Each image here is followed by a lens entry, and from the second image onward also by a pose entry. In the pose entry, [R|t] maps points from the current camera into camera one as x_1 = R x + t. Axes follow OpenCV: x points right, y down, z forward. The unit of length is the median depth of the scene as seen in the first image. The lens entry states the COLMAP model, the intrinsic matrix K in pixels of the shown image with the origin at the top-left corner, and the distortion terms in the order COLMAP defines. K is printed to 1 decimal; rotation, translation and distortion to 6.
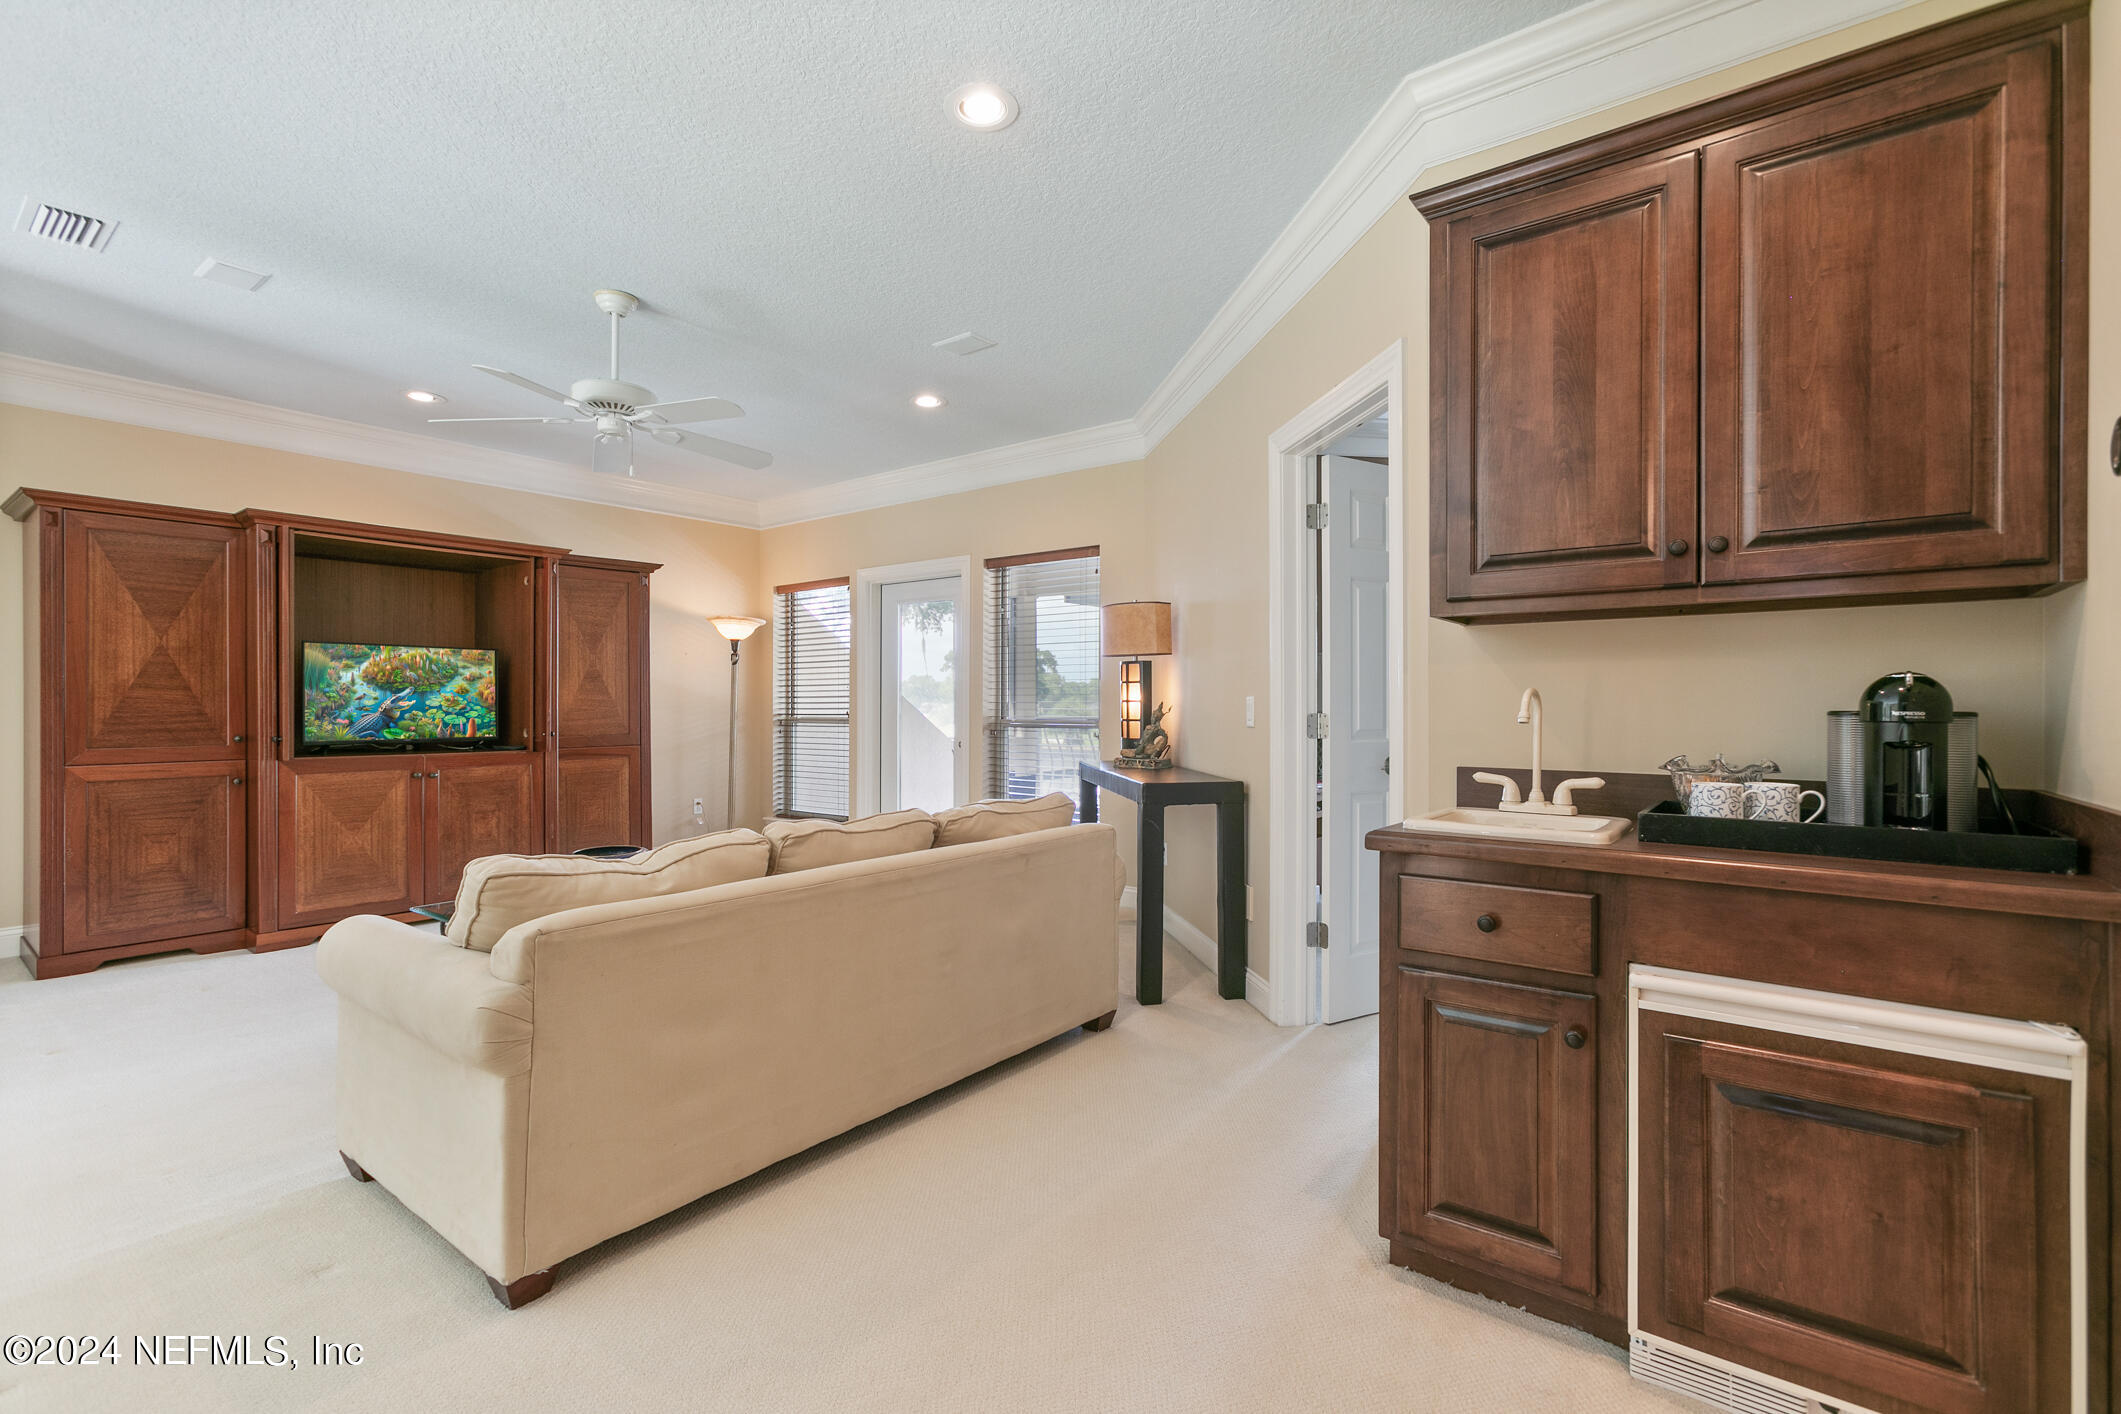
lens RADIAL K [[925.0, 0, 1060.5], [0, 925.0, 707.0], [0, 0, 1]] dist [-0.000238, -0.000003]
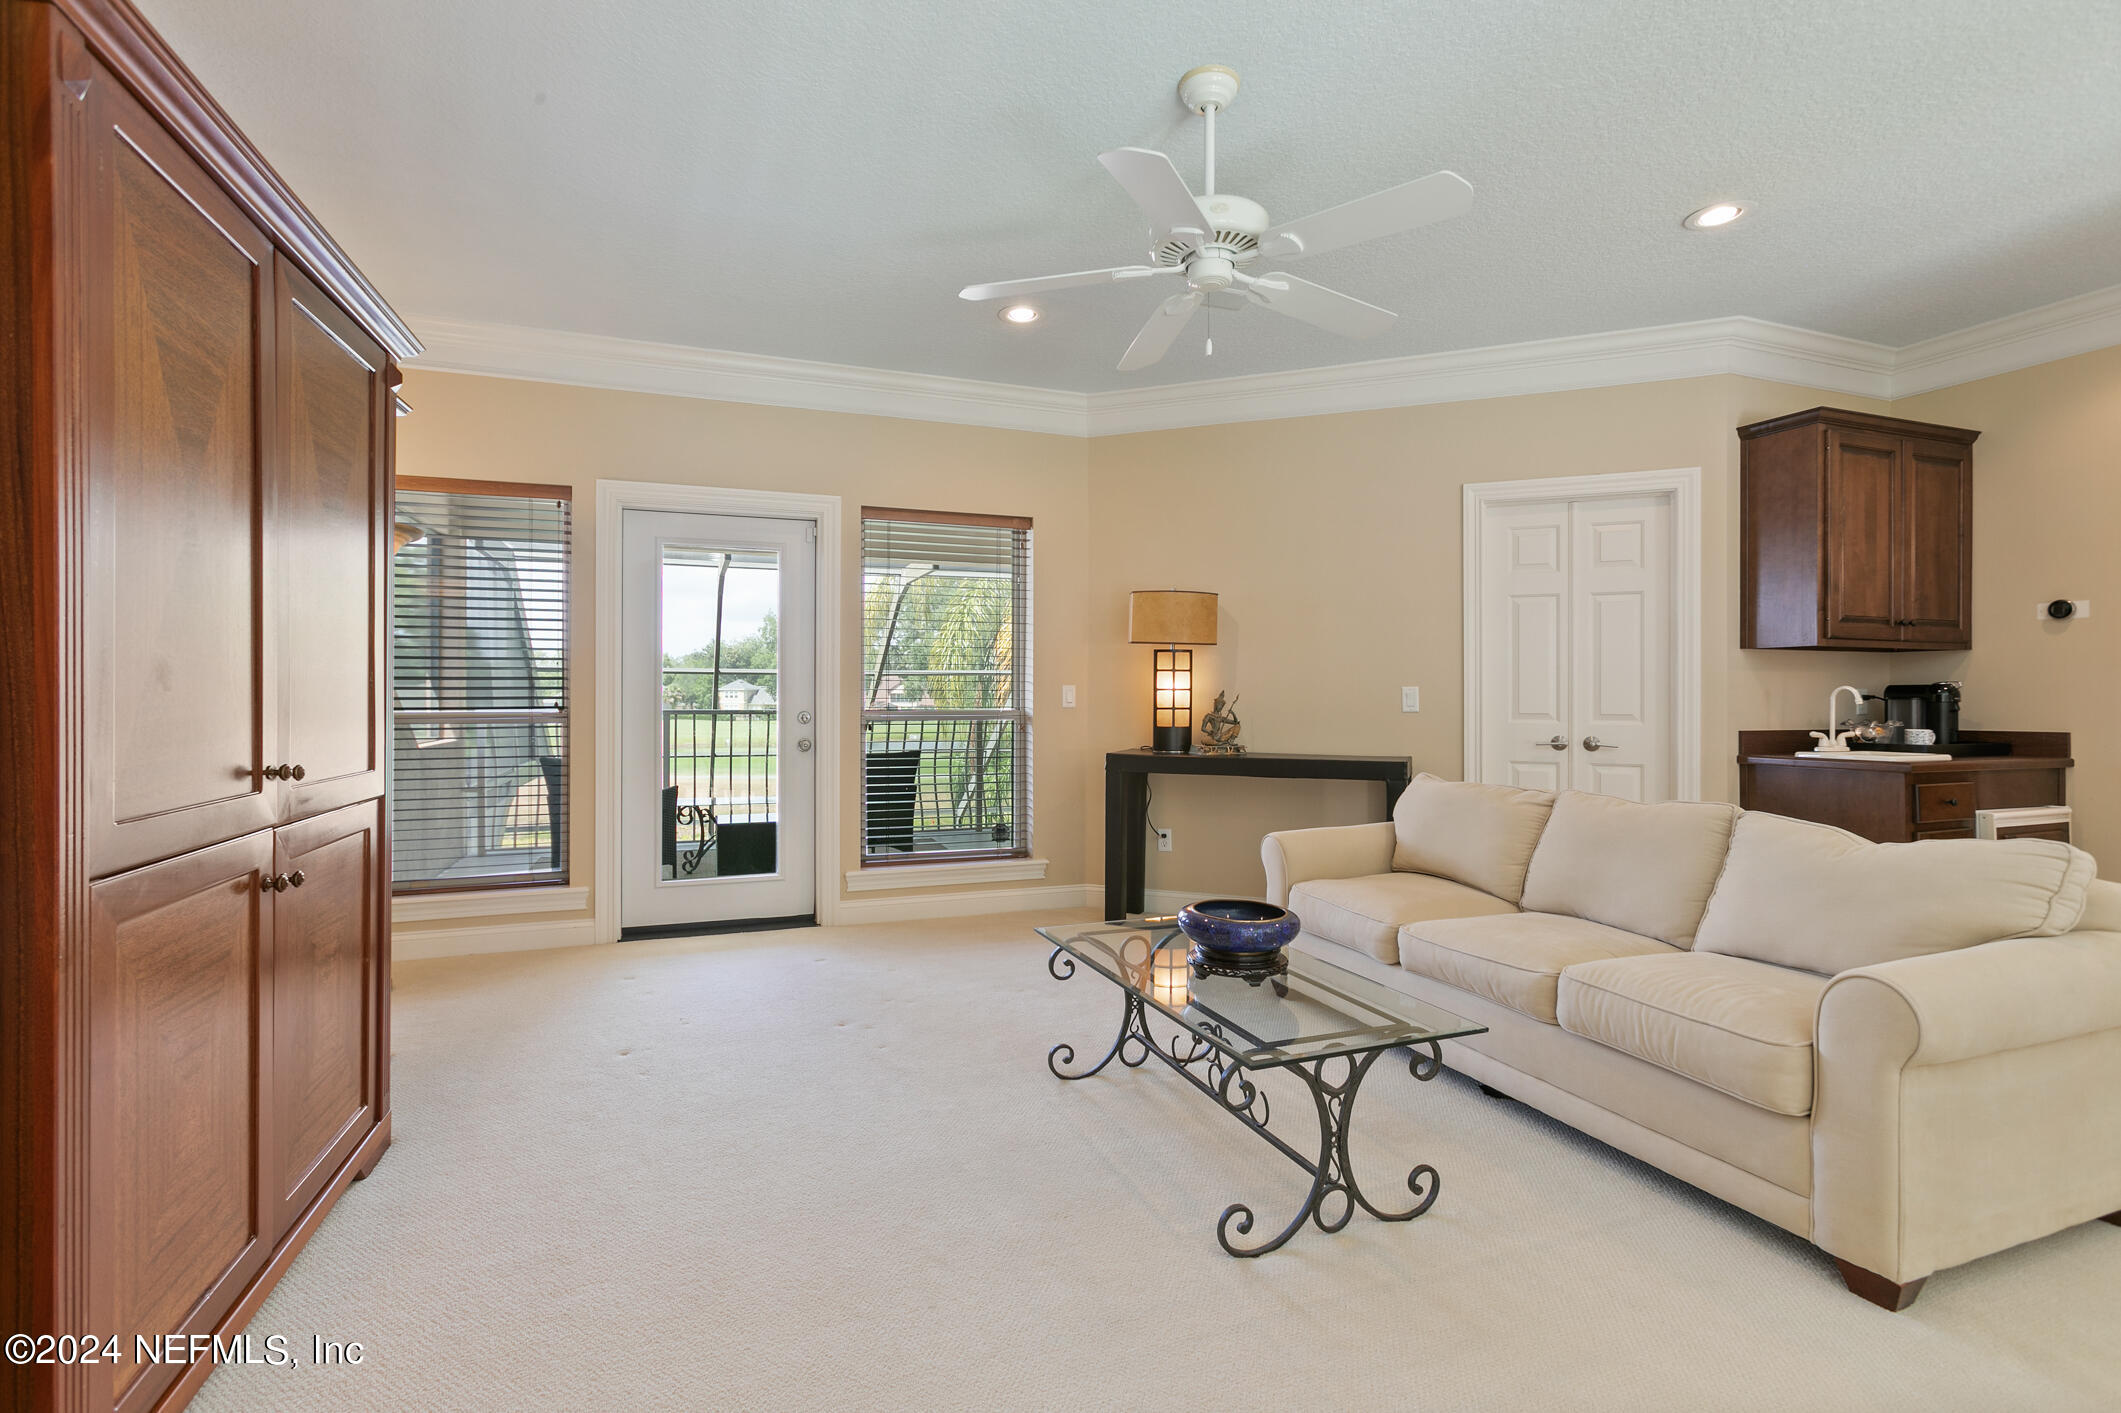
lens RADIAL K [[962.5, 0, 1060.5], [0, 962.5, 706.5], [0, 0, 1]] dist [-0.001651, -0.000276]
pose [[0.536472, -0.006129, 0.843896, -2.049726], [0.001717, 0.999979, 0.006171, 0.012942], [-0.843917, -0.001861, 0.536471, 1.284222]]
